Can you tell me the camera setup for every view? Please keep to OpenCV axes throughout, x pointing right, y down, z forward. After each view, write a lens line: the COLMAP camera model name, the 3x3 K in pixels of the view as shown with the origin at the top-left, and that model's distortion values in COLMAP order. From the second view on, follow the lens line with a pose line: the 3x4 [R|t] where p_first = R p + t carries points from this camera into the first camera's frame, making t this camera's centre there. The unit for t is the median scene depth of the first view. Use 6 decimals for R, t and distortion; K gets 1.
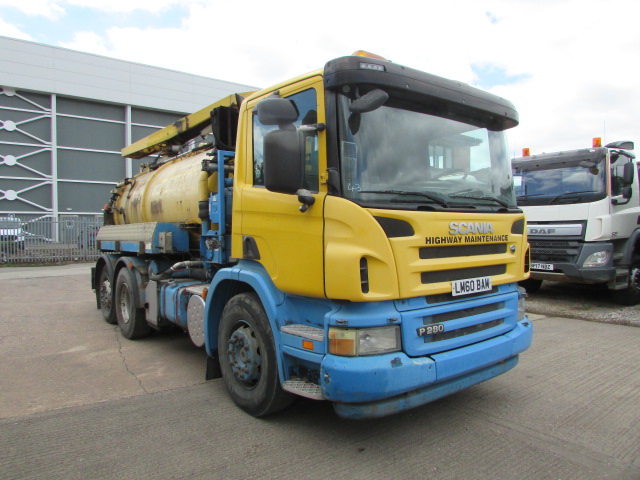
lens RADIAL K [[456.1, 0, 320.0], [0, 456.1, 240.0], [0, 0, 1]] dist [-0.001105, 0.001505]
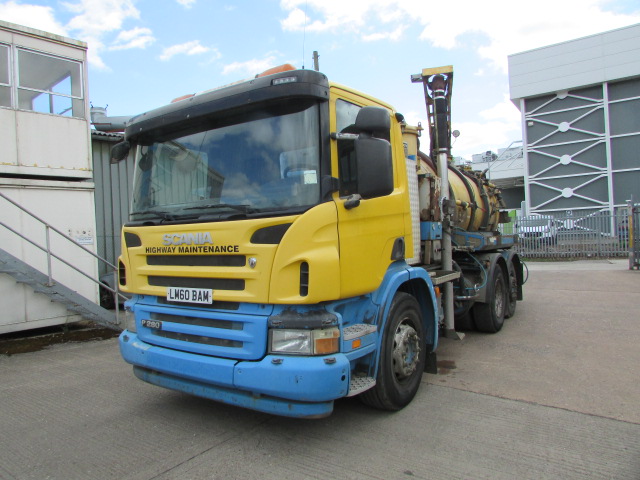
lens RADIAL K [[471.9, 0, 320.0], [0, 471.9, 240.0], [0, 0, 1]] dist [0.005198, 0.005359]
pose [[0.285482, 0.007829, -0.958352, 1.392451], [0.008296, 0.999909, 0.010640, -0.031214], [0.958348, -0.010988, 0.285391, 0.955085]]
